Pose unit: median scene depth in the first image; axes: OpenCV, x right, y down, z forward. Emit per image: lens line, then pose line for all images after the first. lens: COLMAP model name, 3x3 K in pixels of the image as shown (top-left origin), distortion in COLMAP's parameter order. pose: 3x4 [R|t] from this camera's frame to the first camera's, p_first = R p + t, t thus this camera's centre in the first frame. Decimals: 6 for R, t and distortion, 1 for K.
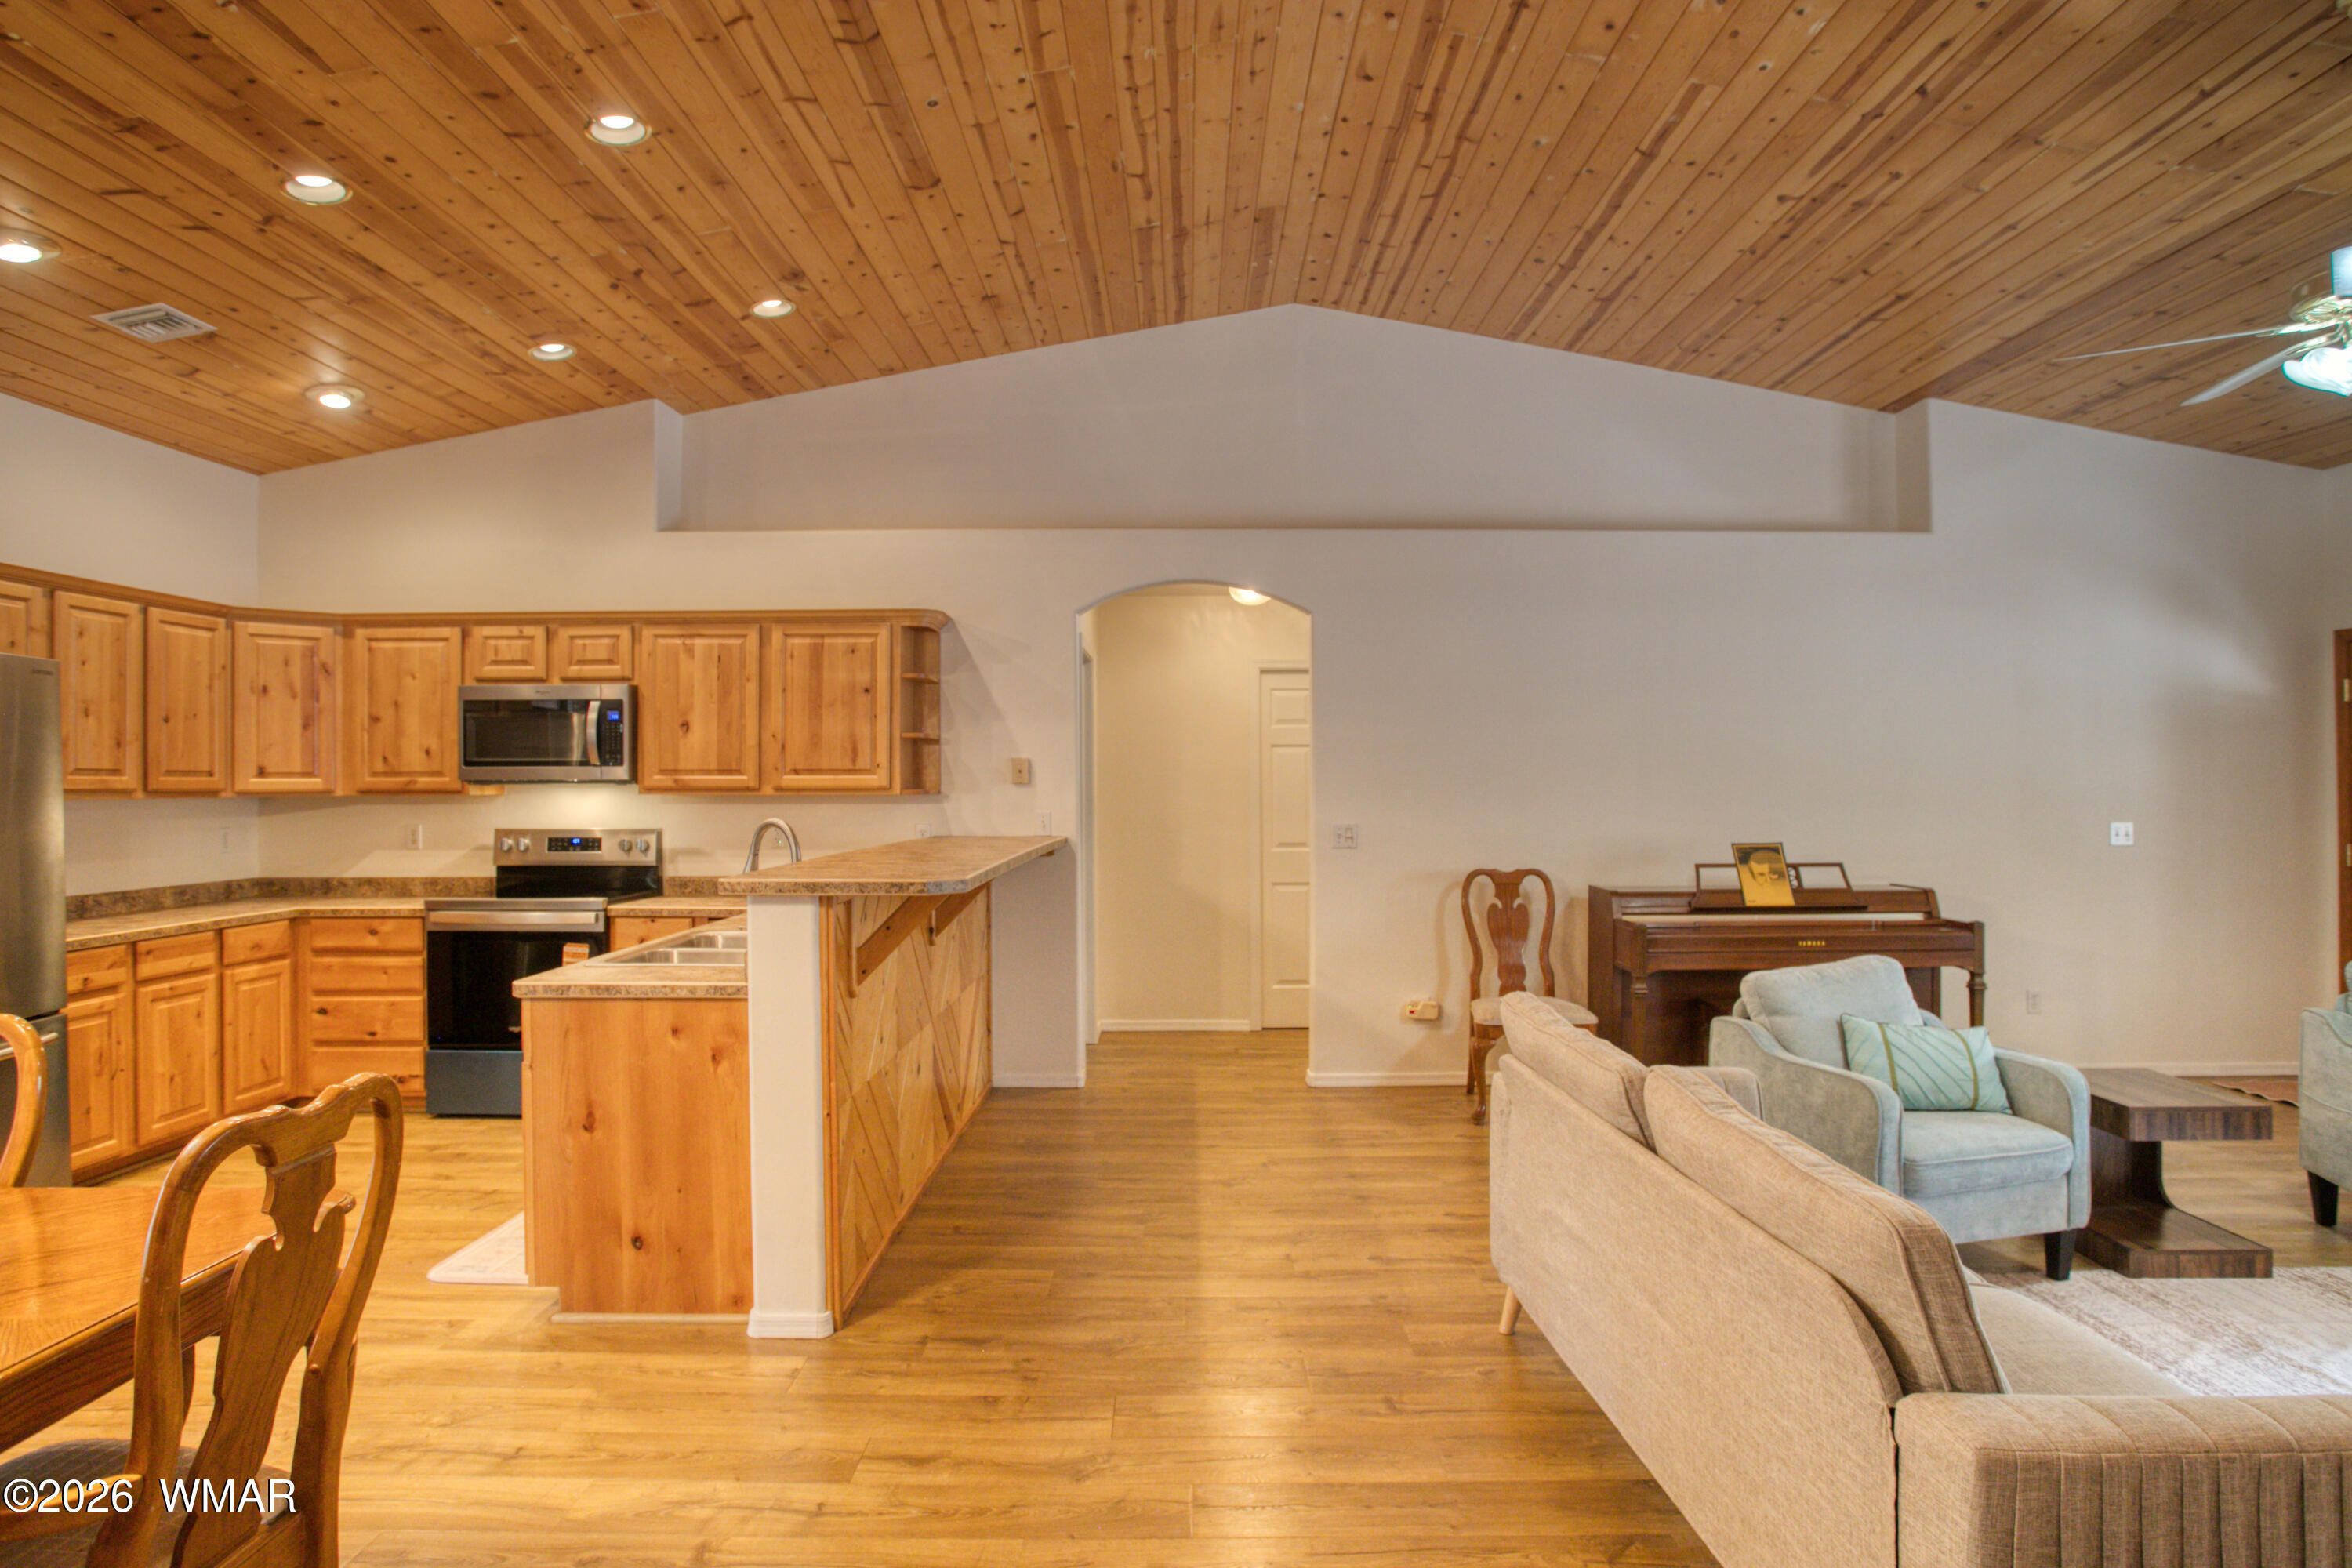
lens RADIAL K [[1314.5, 0, 1179.7], [0, 1314.5, 782.5], [0, 0, 1]] dist [-0.071544, 0.043302]
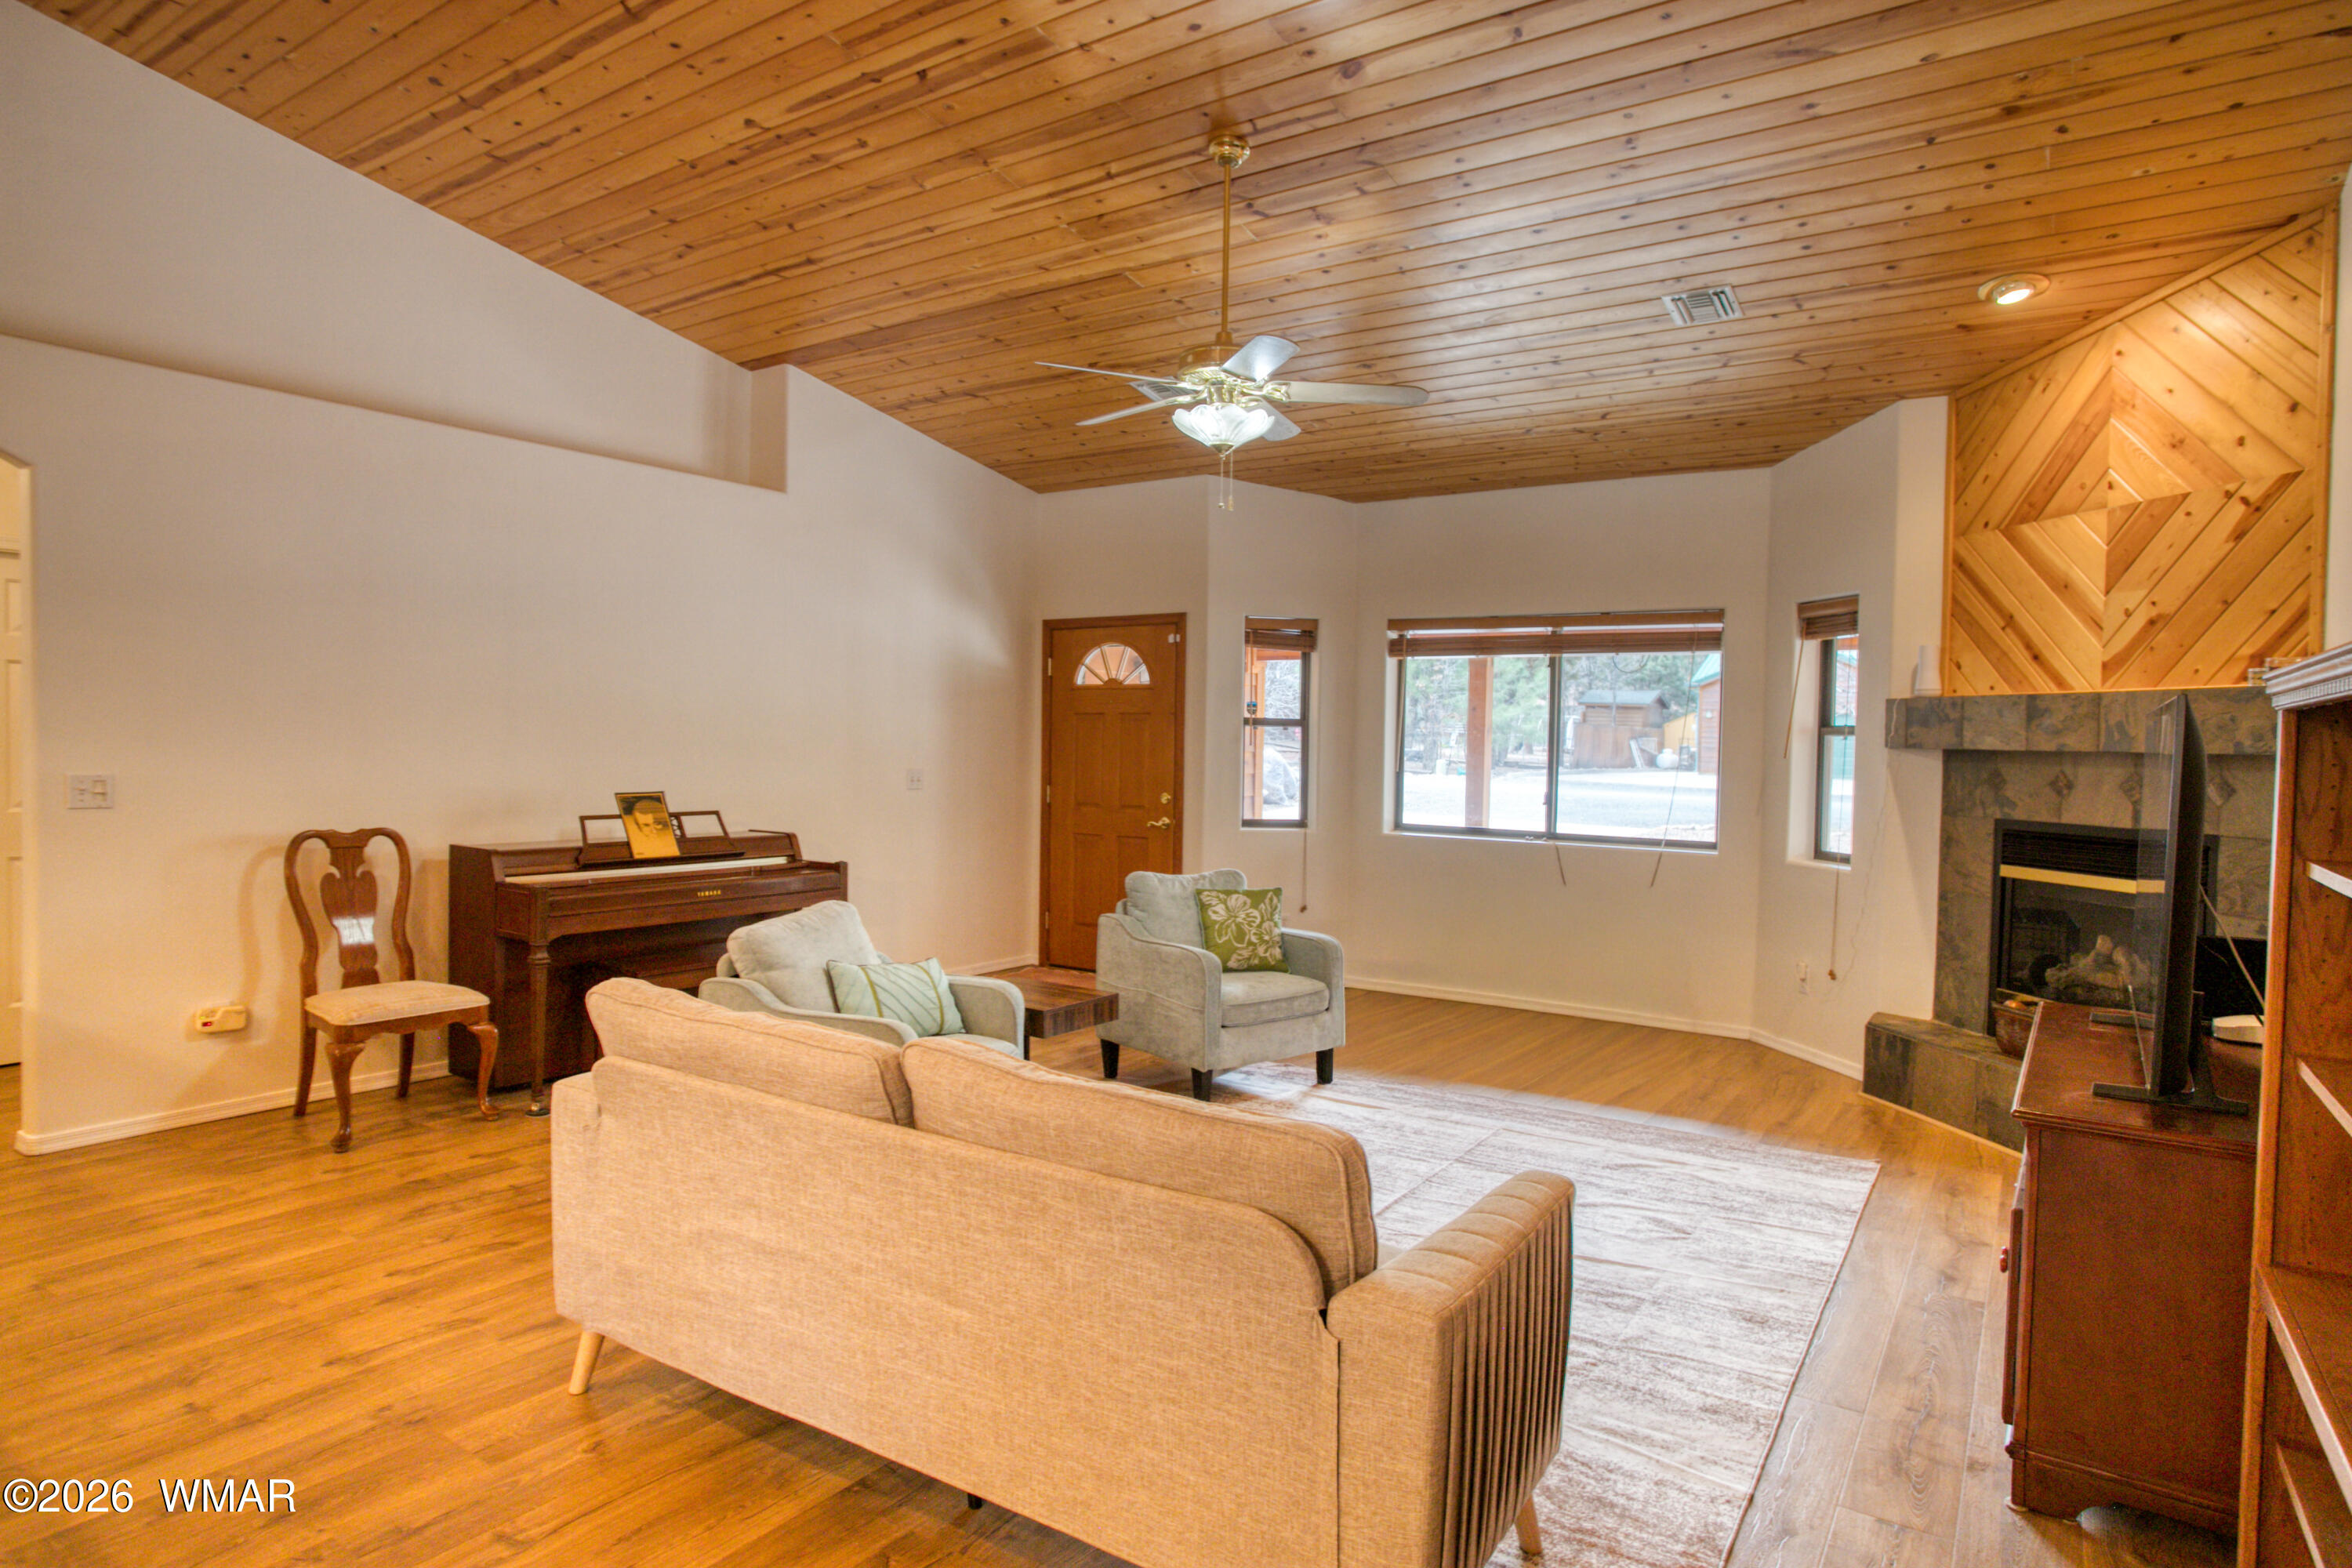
lens RADIAL K [[1314.5, 0, 1179.7], [0, 1314.5, 782.5], [0, 0, 1]] dist [-0.071544, 0.043302]
pose [[0.562655, -0.011873, 0.826607, -0.122449], [-0.022729, 0.999297, 0.029824, 0.002136], [-0.826379, -0.035569, 0.561989, 0.141459]]
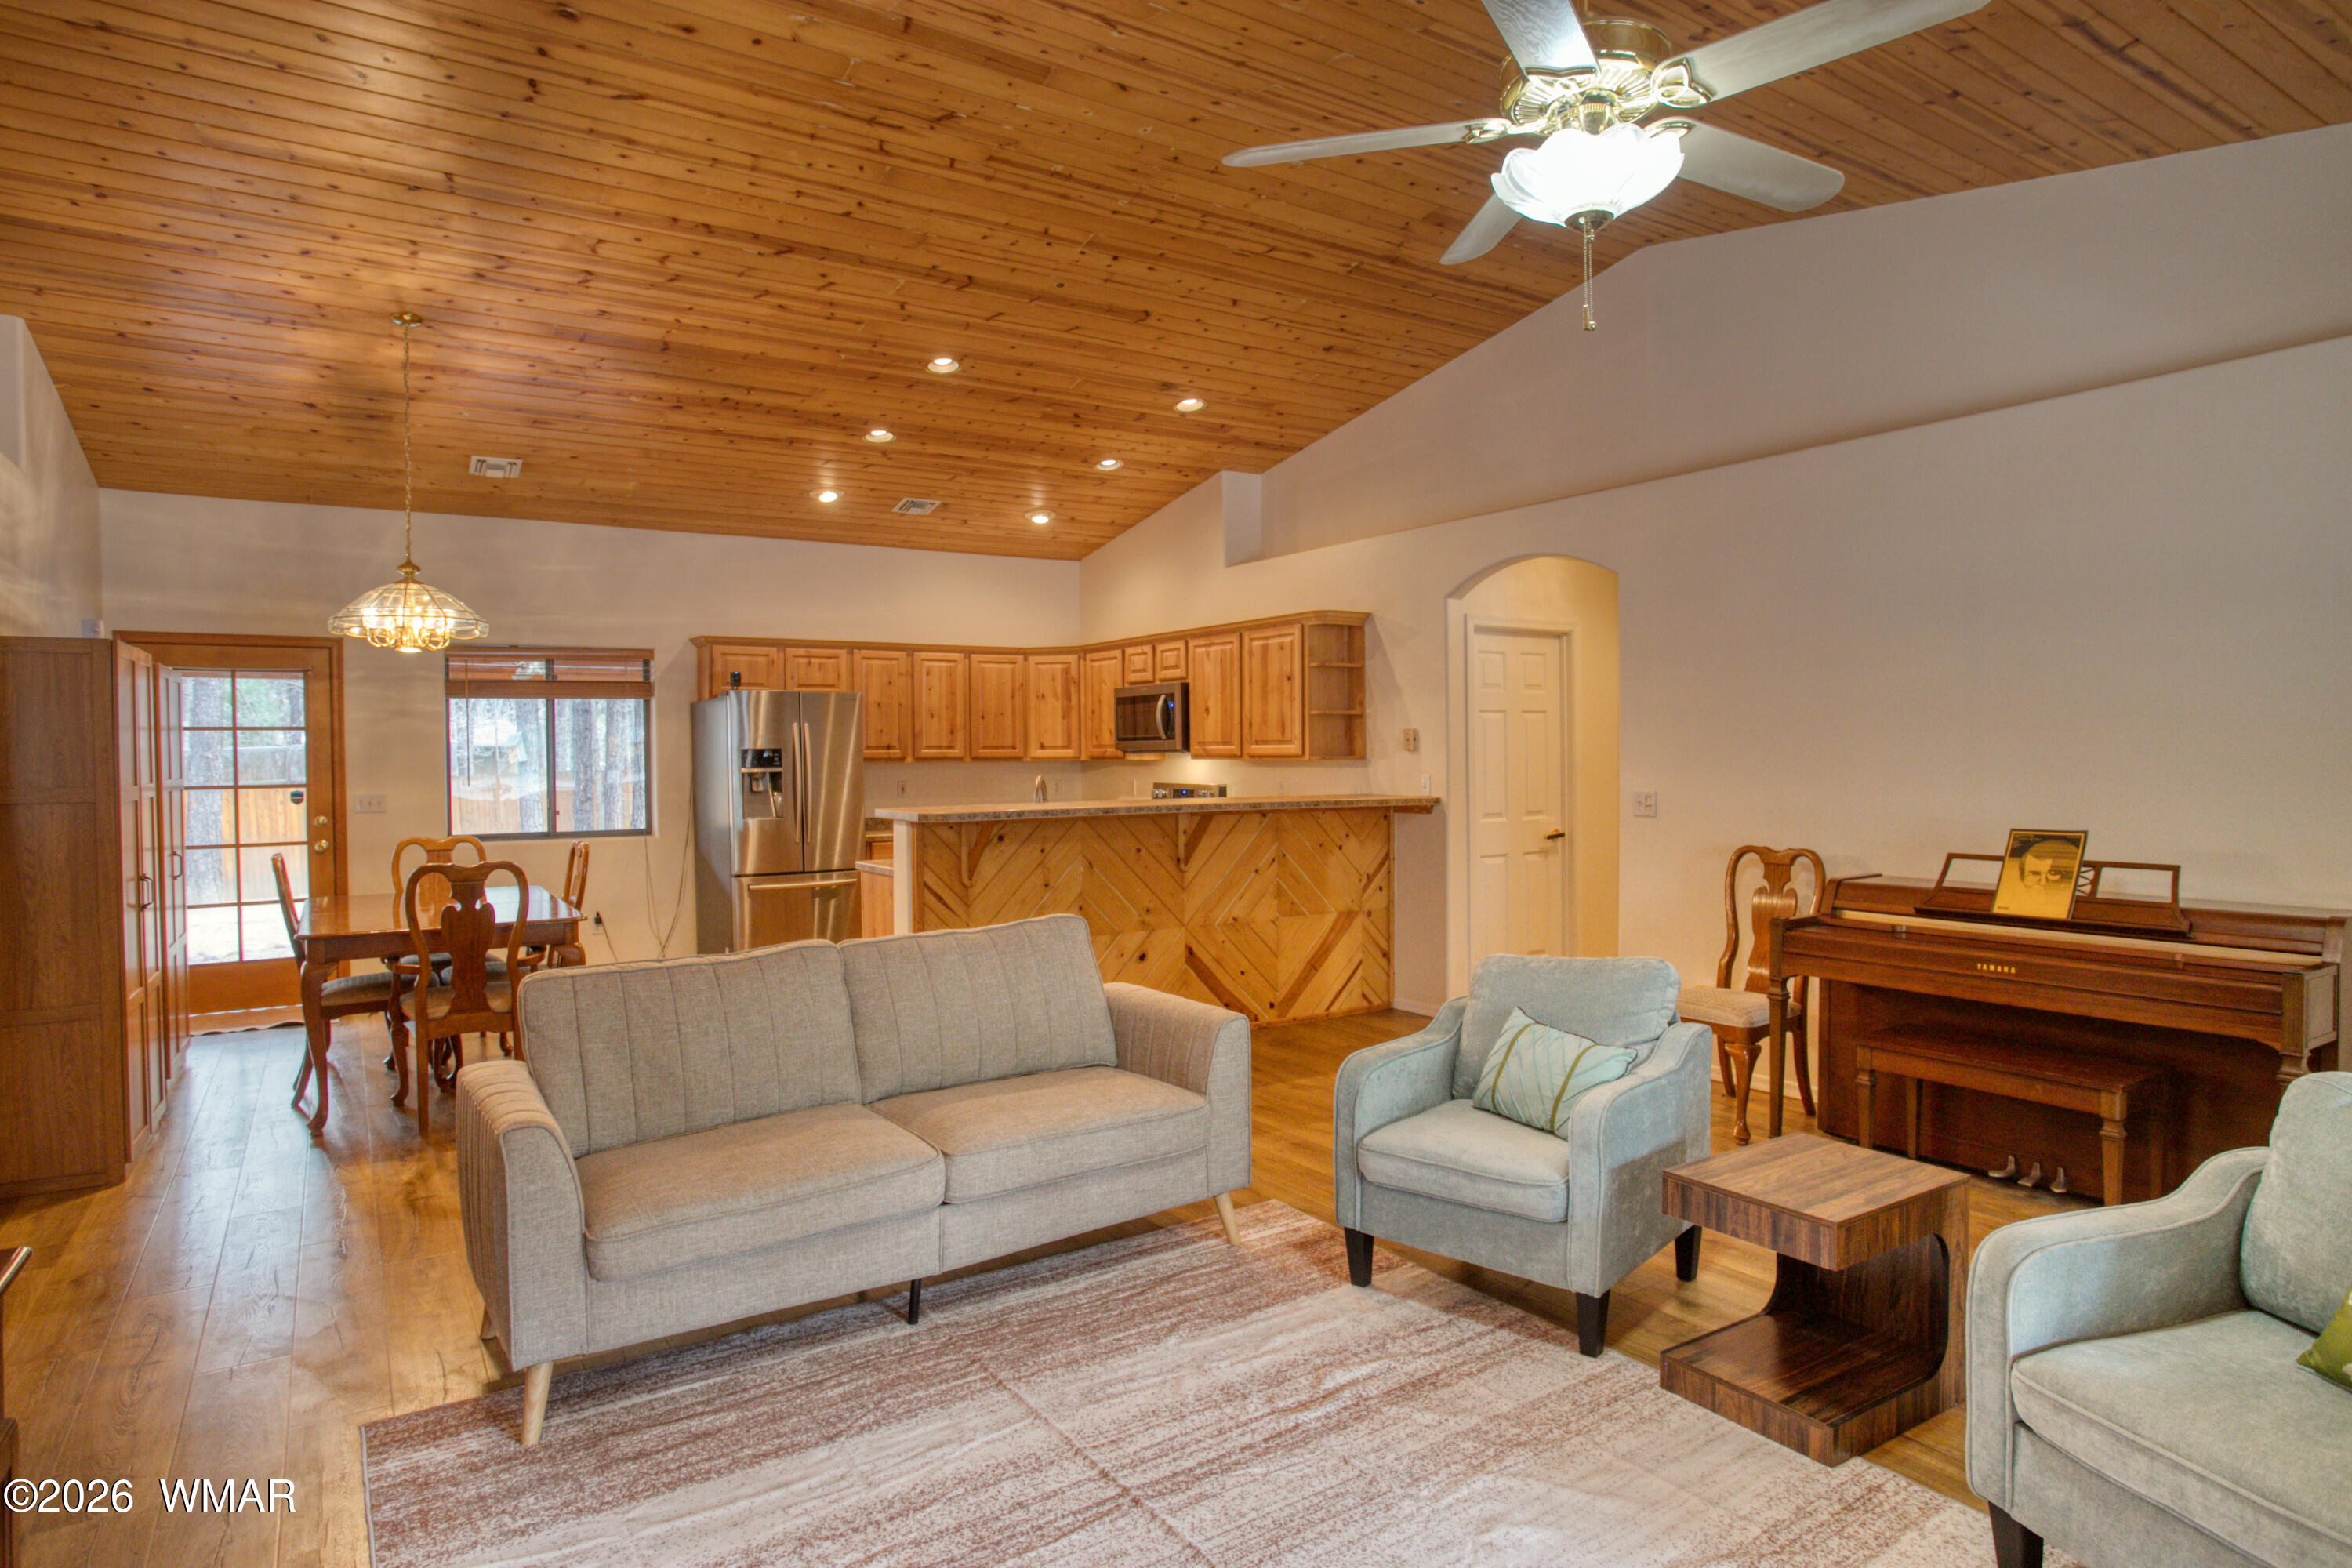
lens RADIAL K [[1314.5, 0, 1179.7], [0, 1314.5, 782.5], [0, 0, 1]] dist [-0.071544, 0.043302]
pose [[0.548862, 0.016101, -0.835758, 0.793321], [0.007906, 0.999670, 0.024451, -0.001011], [0.835876, -0.020027, 0.548553, 0.211319]]
